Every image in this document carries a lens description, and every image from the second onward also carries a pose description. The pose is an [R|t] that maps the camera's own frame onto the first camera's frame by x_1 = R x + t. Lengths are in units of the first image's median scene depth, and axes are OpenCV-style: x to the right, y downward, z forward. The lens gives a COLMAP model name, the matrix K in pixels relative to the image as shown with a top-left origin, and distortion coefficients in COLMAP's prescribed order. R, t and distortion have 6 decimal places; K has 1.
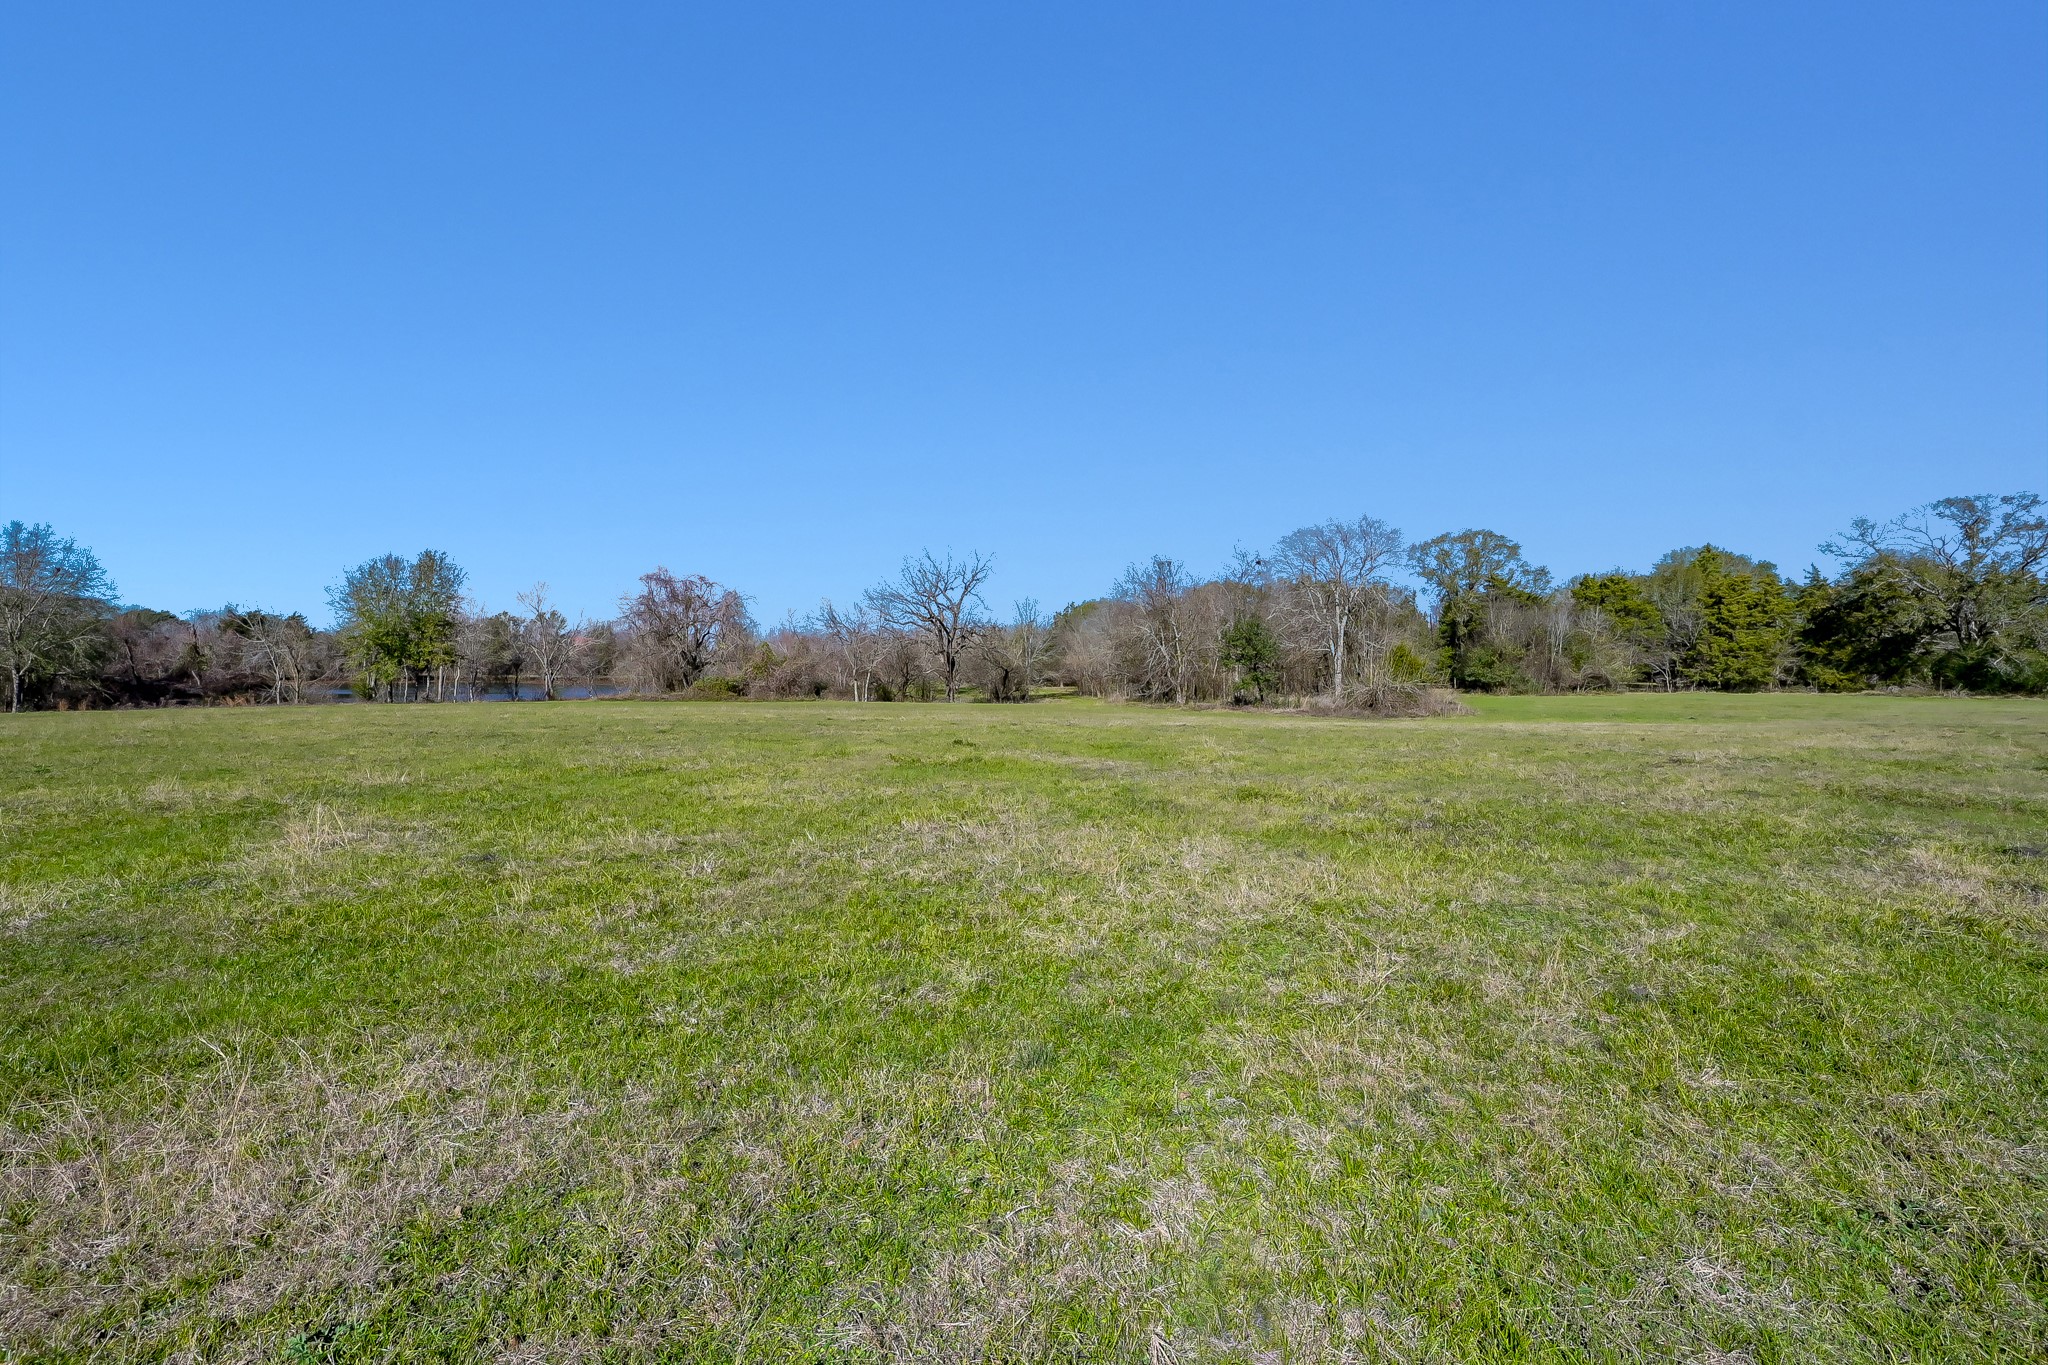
lens RADIAL K [[809.6, 0, 1024.0], [0, 809.6, 682.5], [0, 0, 1]] dist [-0.001894, -0.000344]
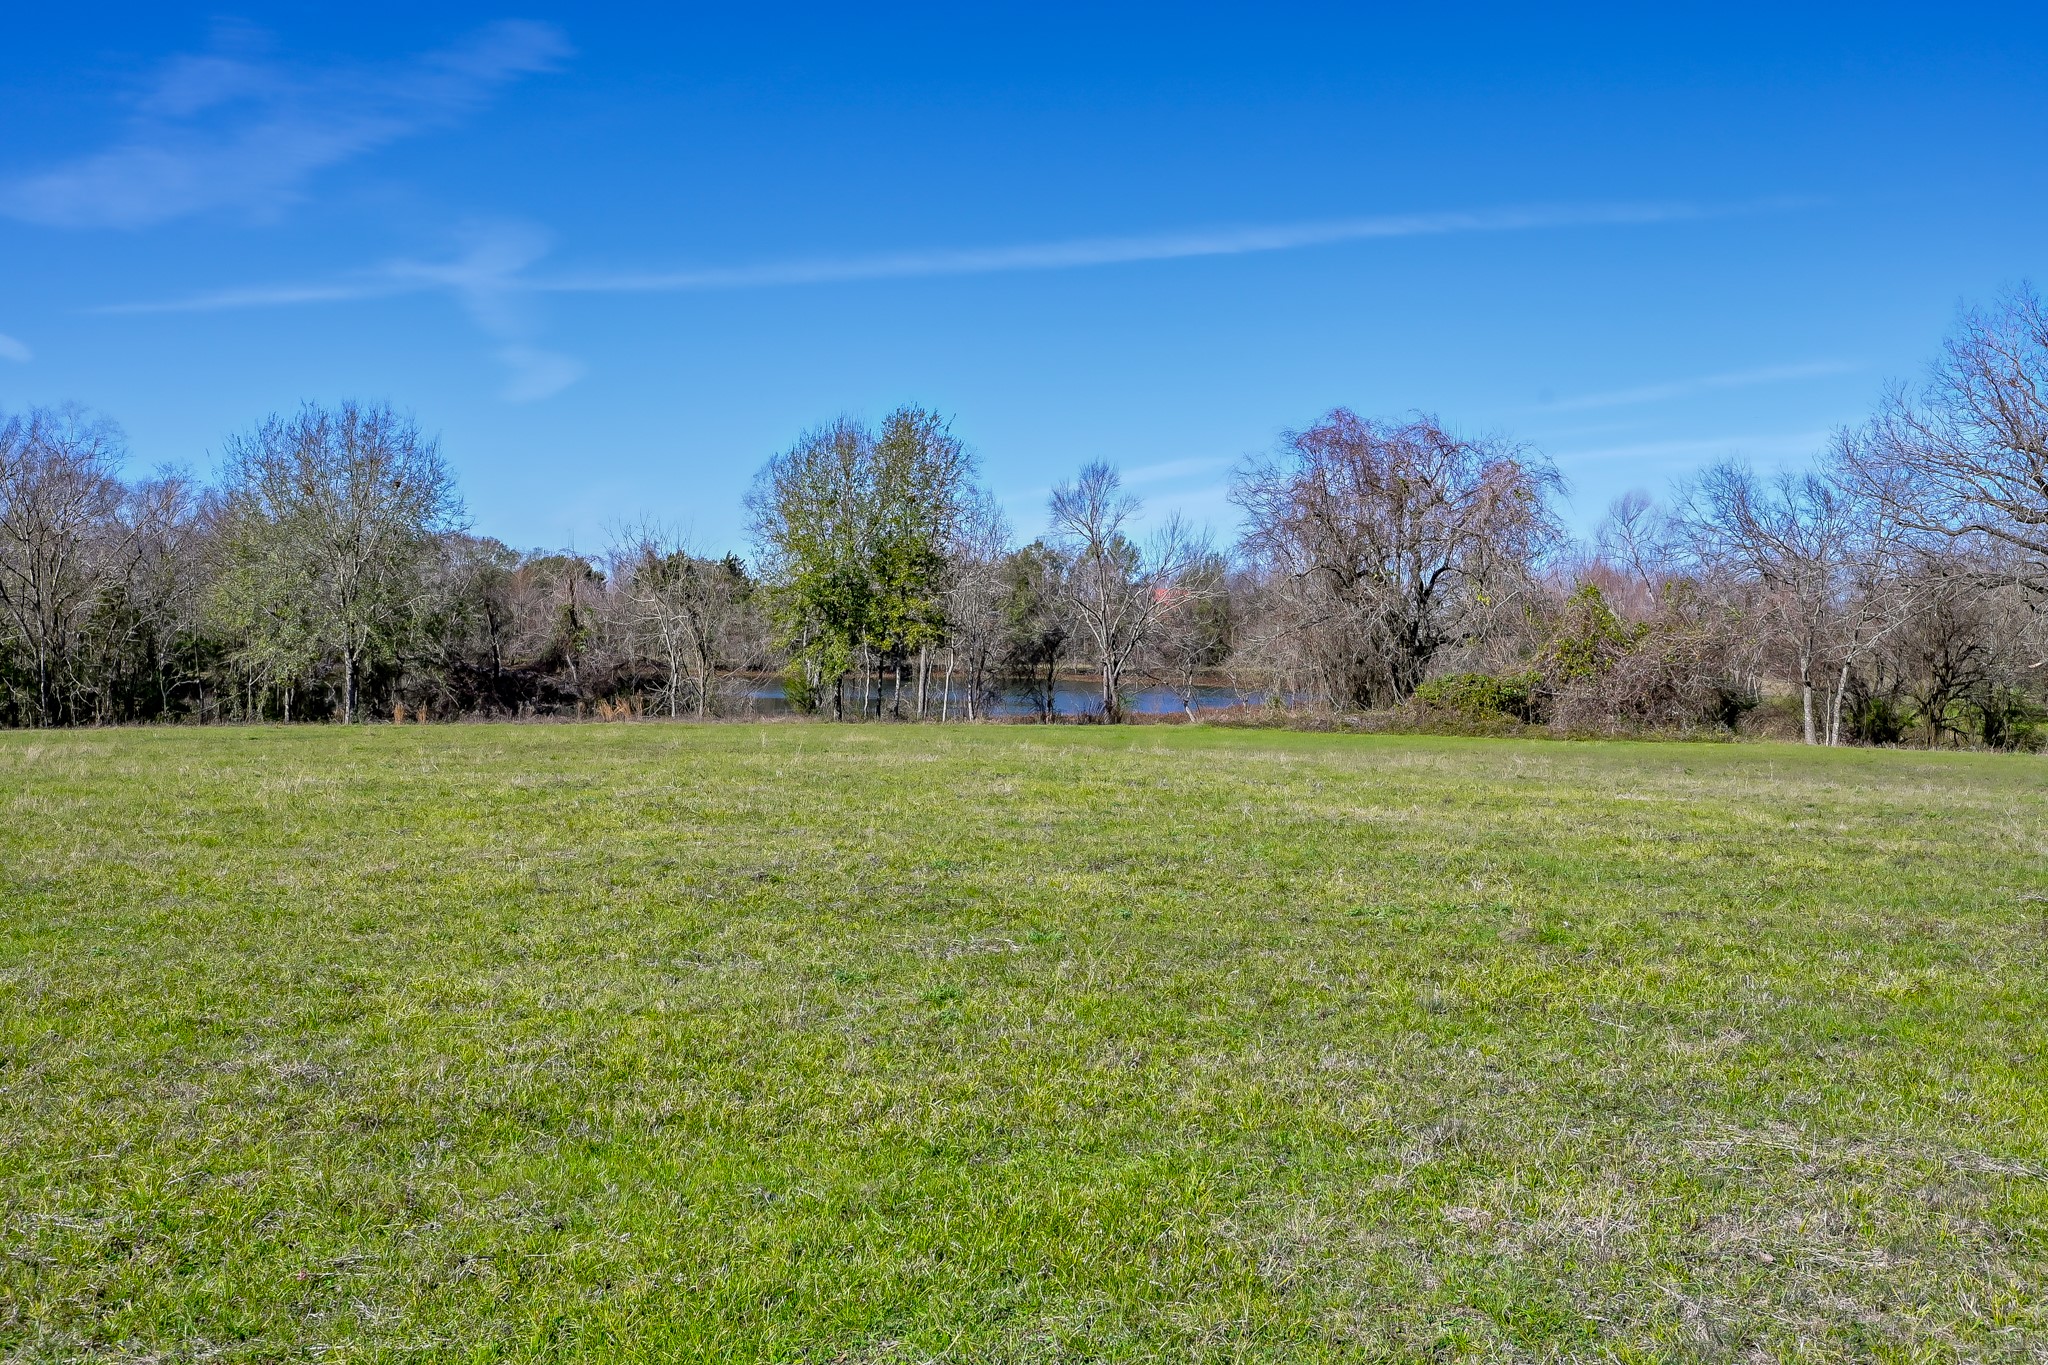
lens RADIAL K [[1774.9, 0, 1024.0], [0, 1774.9, 682.5], [0, 0, 1]] dist [-0.002652, 0.000238]
pose [[0.837277, 0.012217, -0.546642, -0.078440], [-0.012391, 0.999918, 0.003368, -0.002996], [0.546639, 0.003953, 0.837359, 0.131468]]
